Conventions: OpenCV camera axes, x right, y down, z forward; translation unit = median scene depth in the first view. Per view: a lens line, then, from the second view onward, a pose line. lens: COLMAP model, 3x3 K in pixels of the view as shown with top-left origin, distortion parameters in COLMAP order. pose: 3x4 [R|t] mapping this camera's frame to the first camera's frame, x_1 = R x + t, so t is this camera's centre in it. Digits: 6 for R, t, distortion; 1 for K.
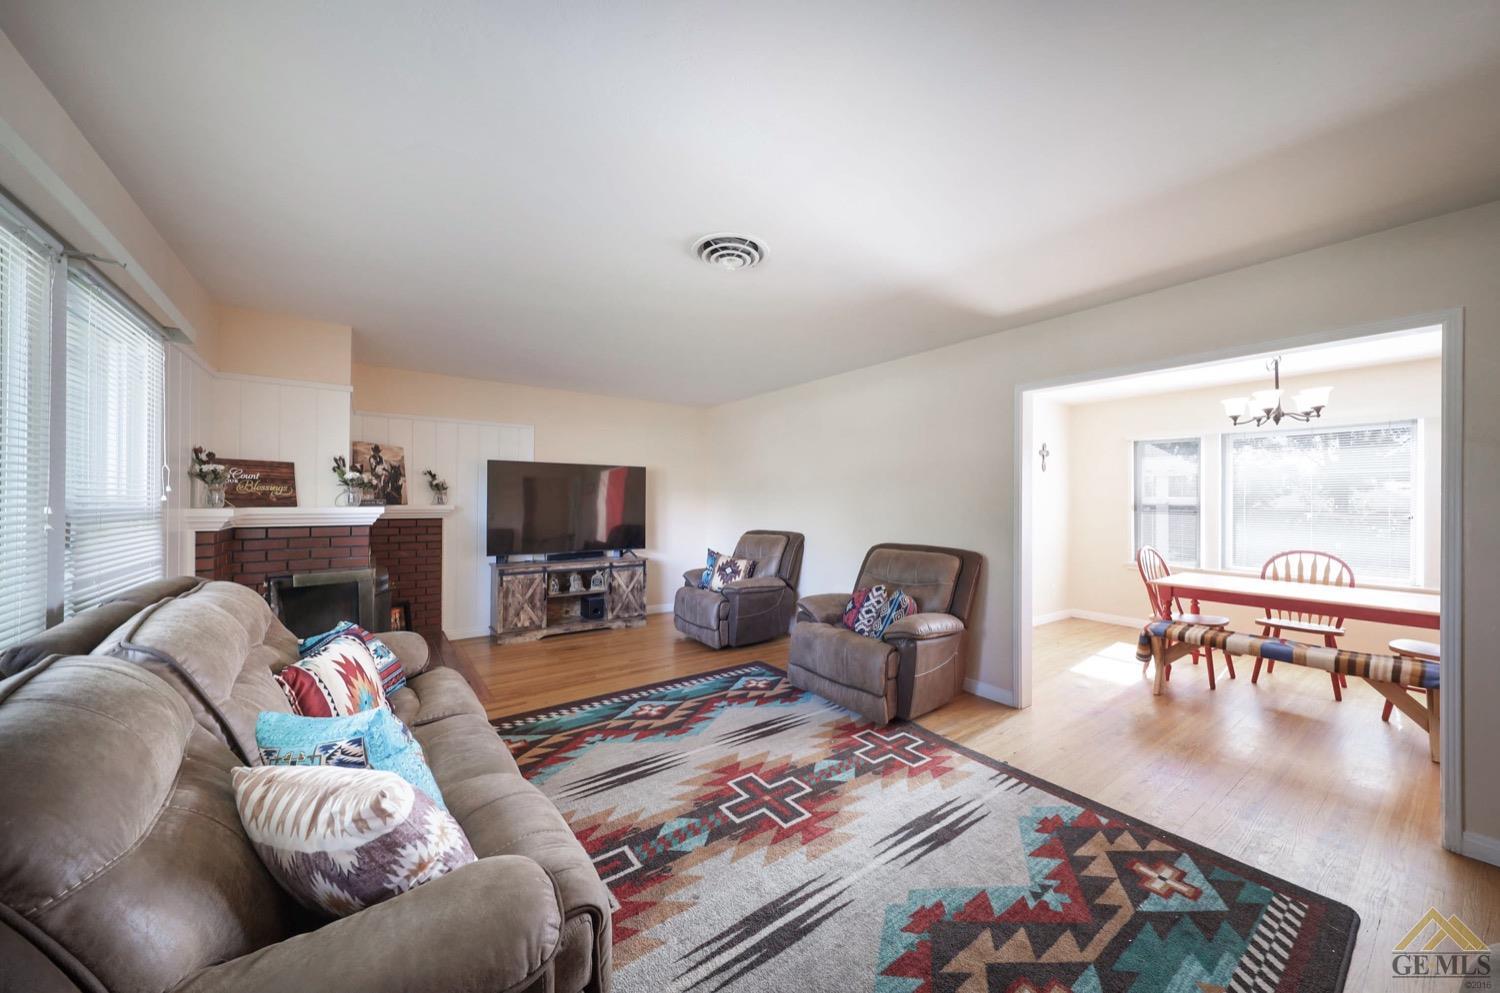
lens RADIAL K [[533.5, 0, 745.7], [0, 533.5, 501.7], [0, 0, 1]] dist [0.003598, -0.000385]
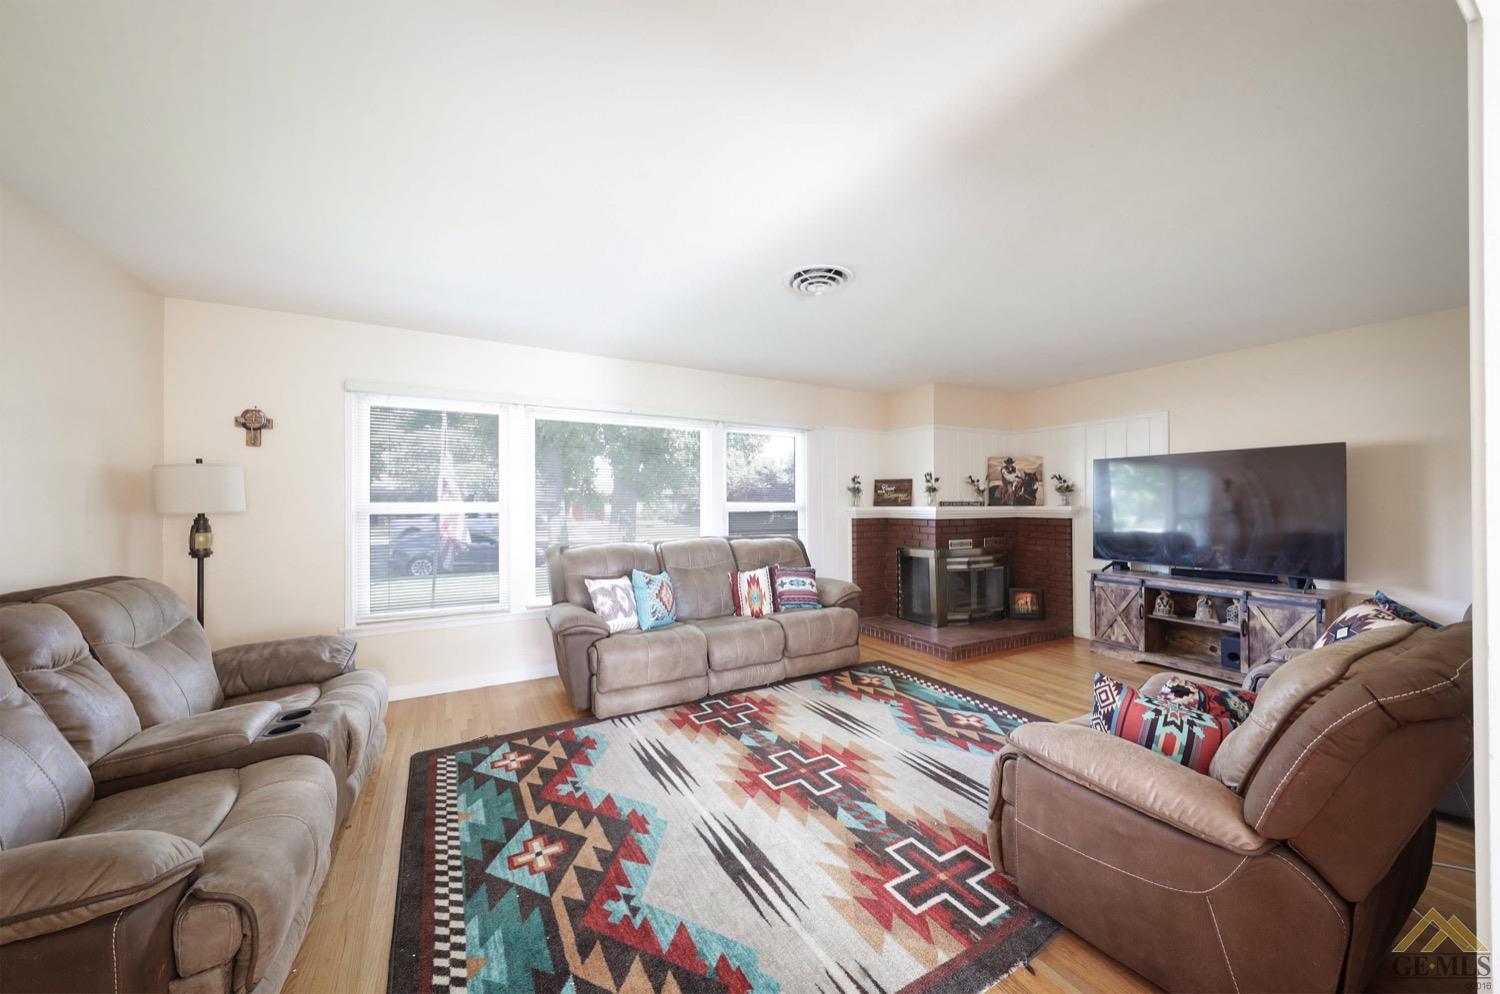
lens RADIAL K [[530.5, 0, 755.0], [0, 530.5, 500.1], [0, 0, 1]] dist [0.003095, -0.000023]
pose [[-0.106434, -0.008511, -0.994283, 0.914618], [-0.001404, 0.999964, -0.008410, 0.005630], [0.994319, 0.000501, -0.106442, 0.815179]]
